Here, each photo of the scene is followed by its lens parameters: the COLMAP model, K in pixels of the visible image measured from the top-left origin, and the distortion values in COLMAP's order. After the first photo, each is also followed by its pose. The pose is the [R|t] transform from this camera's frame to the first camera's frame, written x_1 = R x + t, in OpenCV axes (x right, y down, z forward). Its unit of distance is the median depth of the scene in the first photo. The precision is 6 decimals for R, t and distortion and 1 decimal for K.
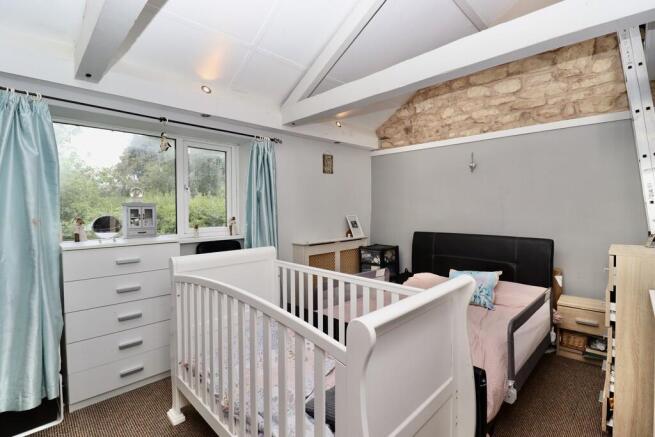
lens RADIAL K [[306.5, 0, 330.9], [0, 306.5, 213.1], [0, 0, 1]] dist [0.002215, -0.011442]
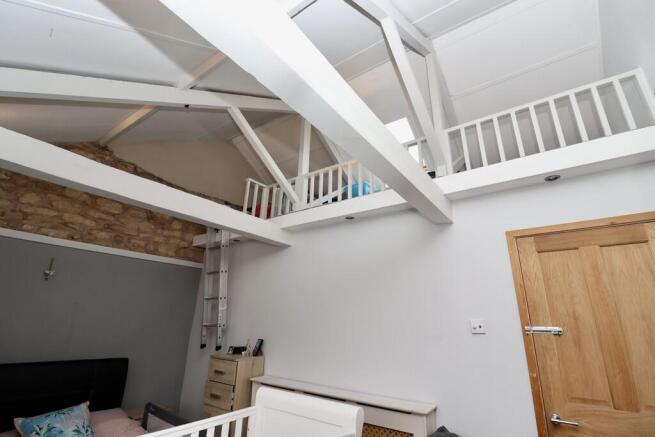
lens RADIAL K [[306.5, 0, 330.9], [0, 306.5, 213.1], [0, 0, 1]] dist [0.002215, -0.011442]
pose [[-0.163670, 0.325024, 0.931435, -0.570482], [-0.005897, 0.943828, -0.330384, -0.045063], [-0.986498, -0.059567, -0.152559, 0.430349]]
